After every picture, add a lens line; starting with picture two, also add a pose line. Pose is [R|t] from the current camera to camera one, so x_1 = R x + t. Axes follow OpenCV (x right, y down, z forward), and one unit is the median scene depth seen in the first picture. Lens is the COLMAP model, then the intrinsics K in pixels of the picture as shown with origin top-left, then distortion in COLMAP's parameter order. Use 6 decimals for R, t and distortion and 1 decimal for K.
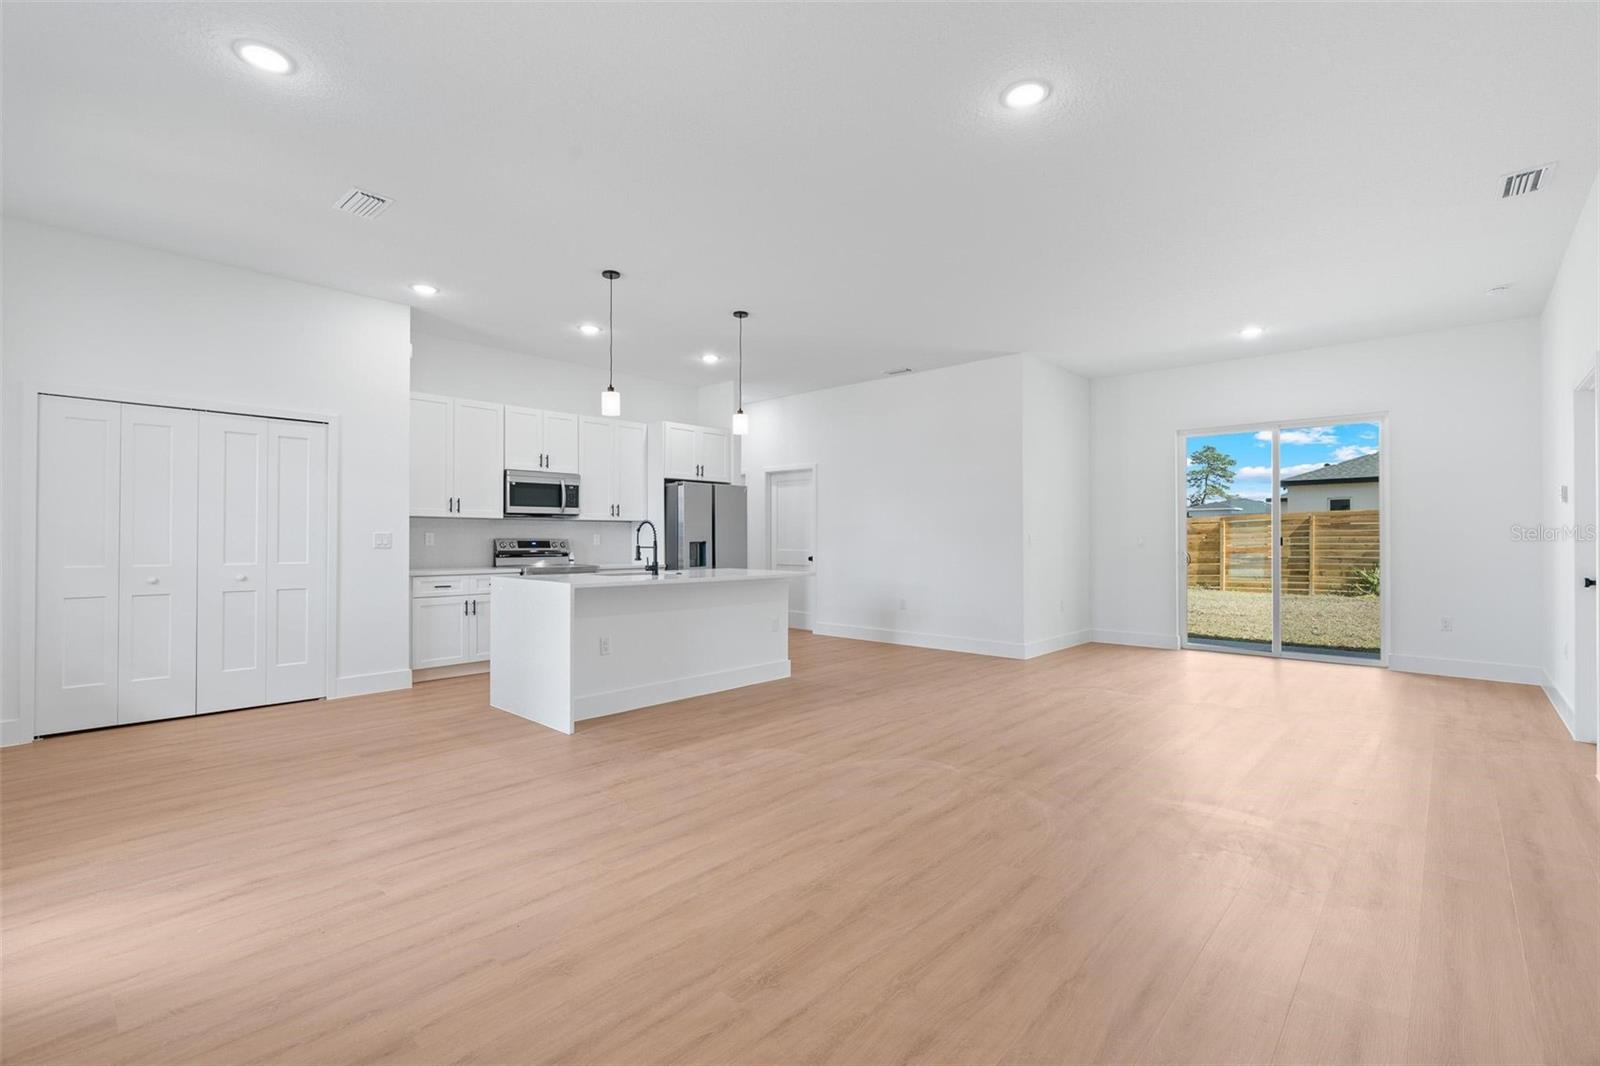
lens RADIAL K [[713.7, 0, 792.5], [0, 713.7, 534.2], [0, 0, 1]] dist [-0.009605, 0.003232]
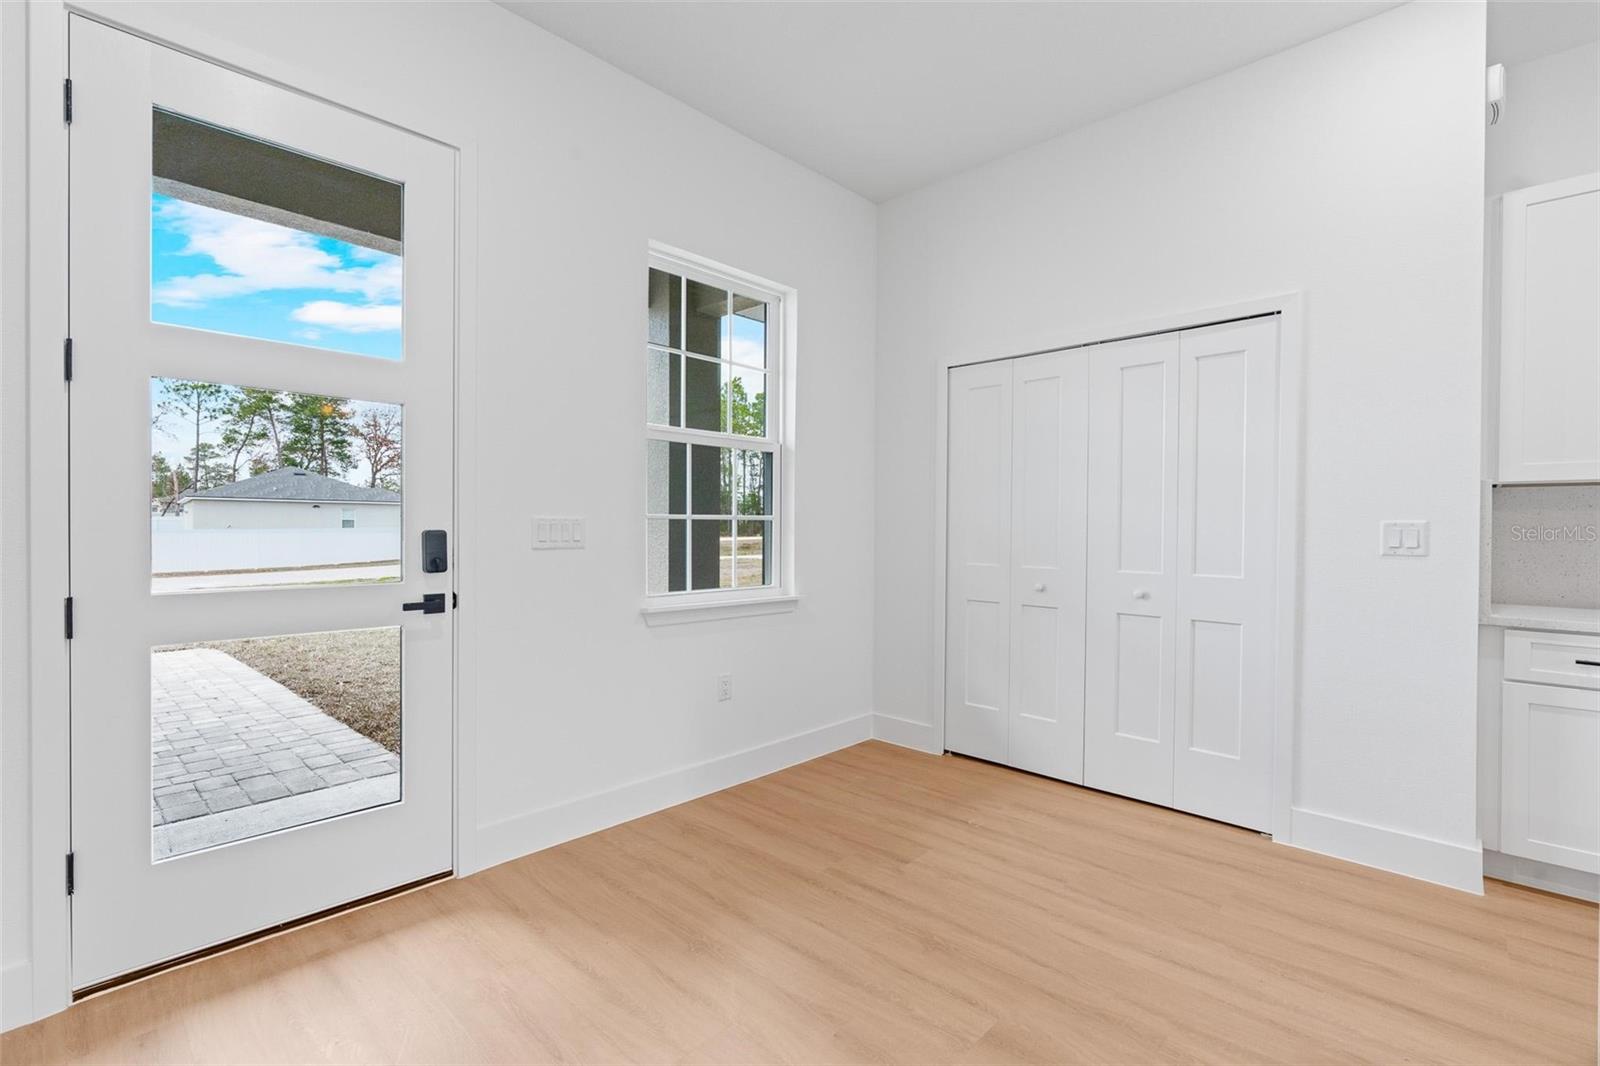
lens RADIAL K [[713.7, 0, 806.4], [0, 713.7, 528.9], [0, 0, 1]] dist [-0.009605, 0.003232]
pose [[-0.010480, 0.003913, -0.999937, -0.110275], [0.000162, 0.999992, 0.003912, 0.000596], [0.999945, -0.000121, -0.010481, 0.569886]]
